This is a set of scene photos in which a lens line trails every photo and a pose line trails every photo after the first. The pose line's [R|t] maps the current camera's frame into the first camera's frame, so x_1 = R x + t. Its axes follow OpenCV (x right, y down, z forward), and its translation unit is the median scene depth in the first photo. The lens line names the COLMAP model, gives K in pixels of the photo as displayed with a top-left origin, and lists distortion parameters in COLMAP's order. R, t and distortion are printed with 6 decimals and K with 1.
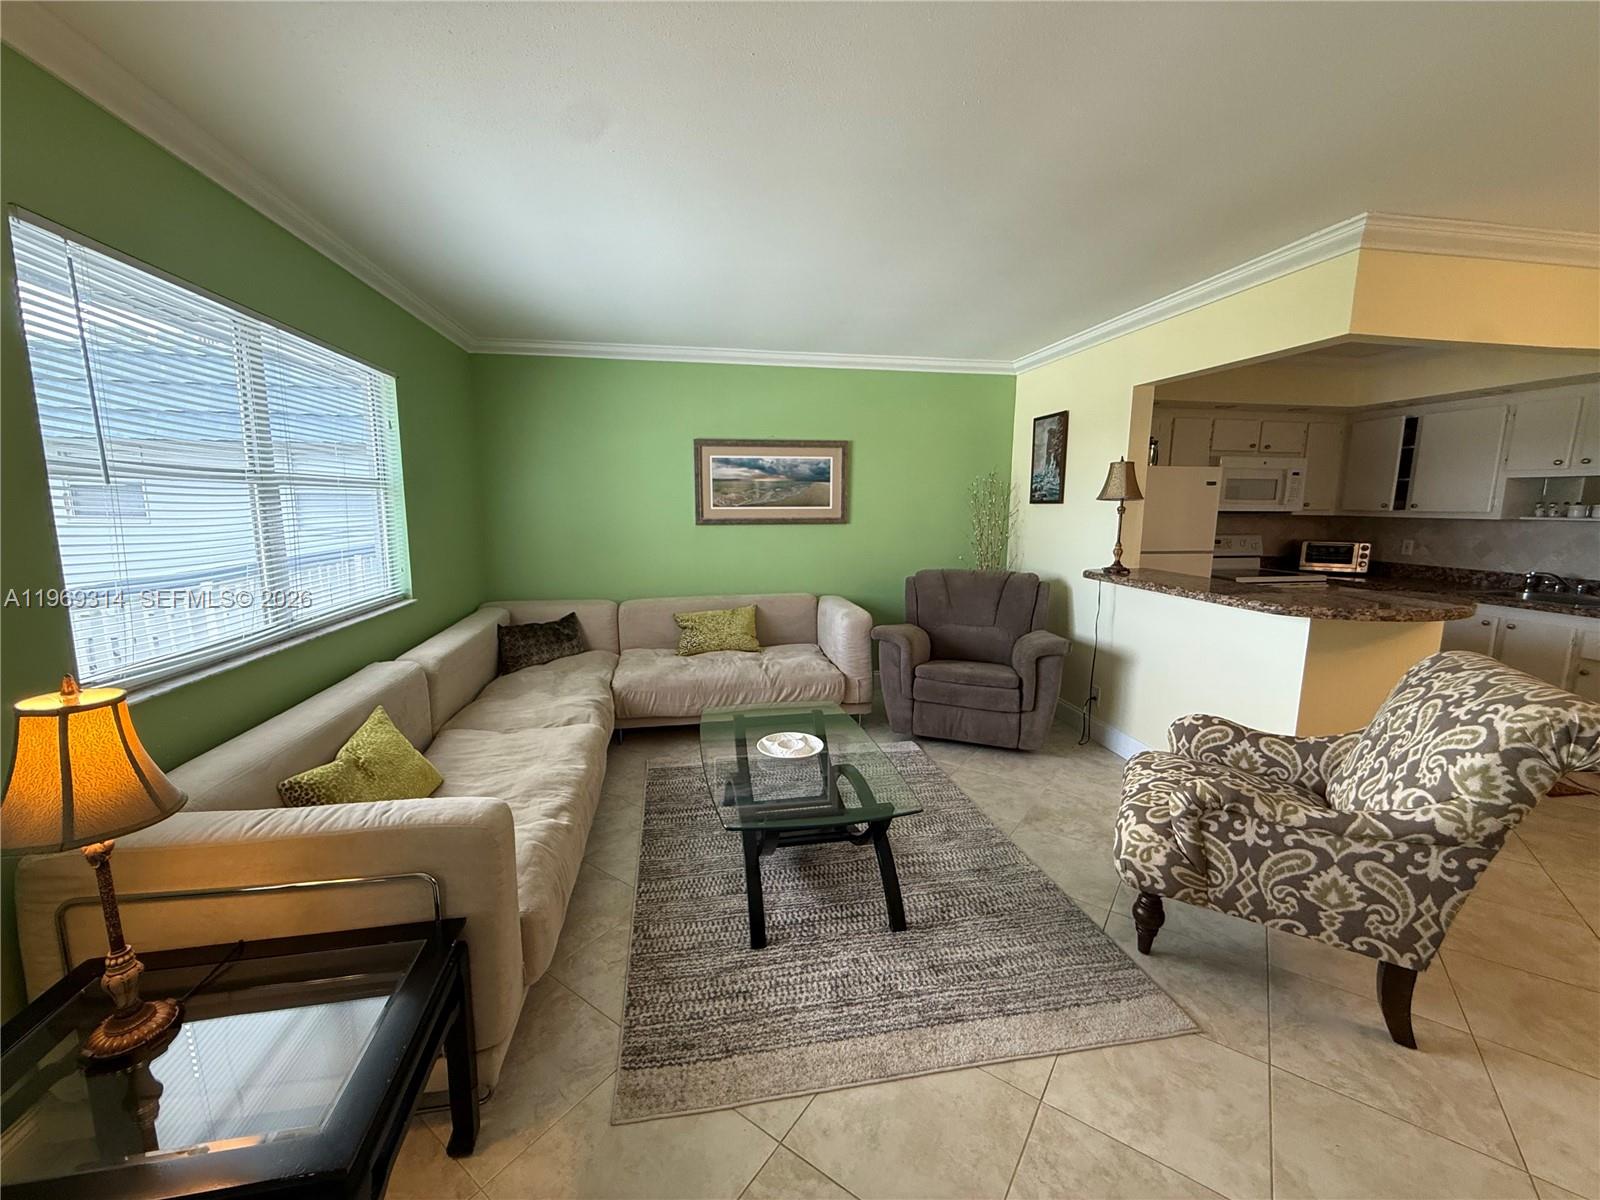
lens RADIAL K [[639.6, 0, 791.7], [0, 639.6, 603.7], [0, 0, 1]] dist [-0.000231, 0.000053]
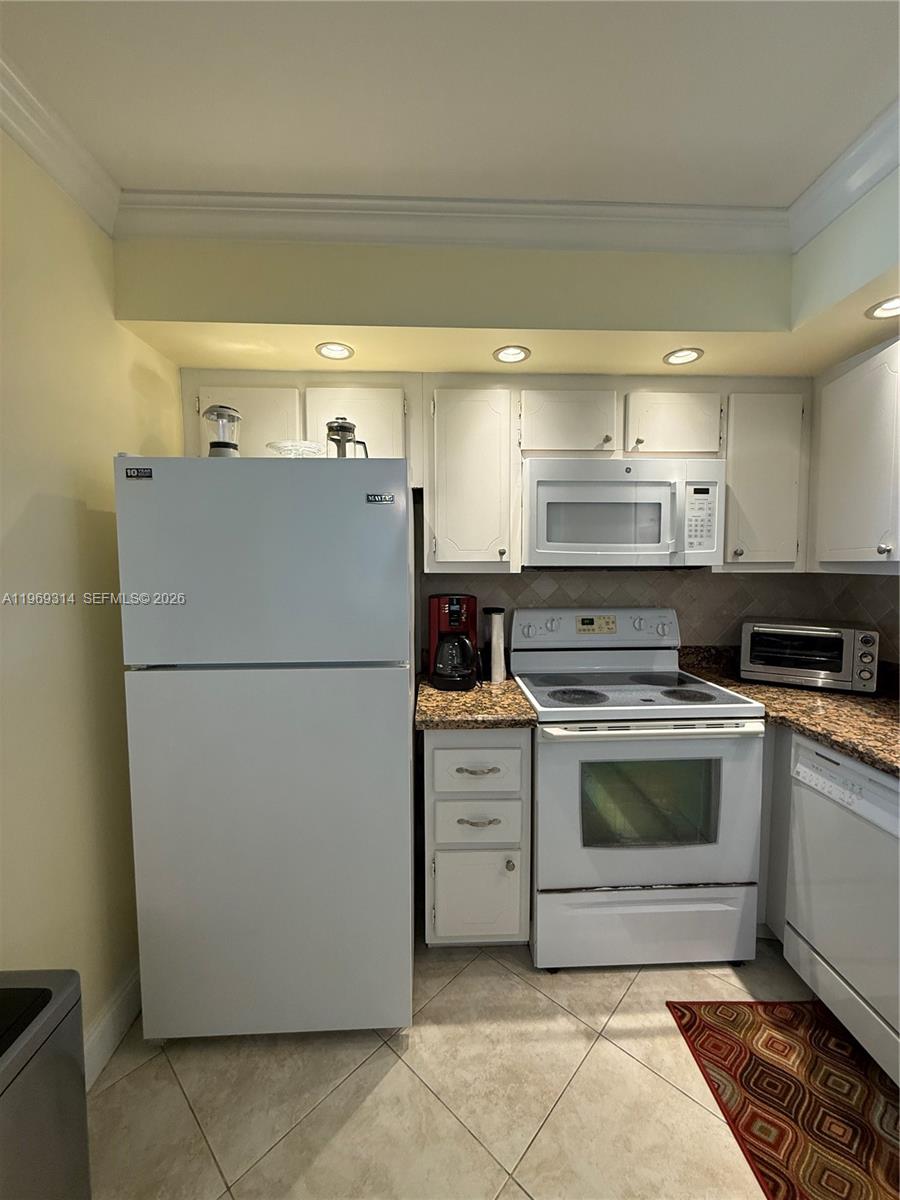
lens RADIAL K [[479.7, 0, 453.7], [0, 479.7, 596.4], [0, 0, 1]] dist [-0.000231, 0.000053]
pose [[0.992119, 0.000229, -0.125300, 0.673962], [-0.011470, 0.995966, -0.088999, -0.089581], [0.124774, 0.089735, 0.988119, 0.641592]]
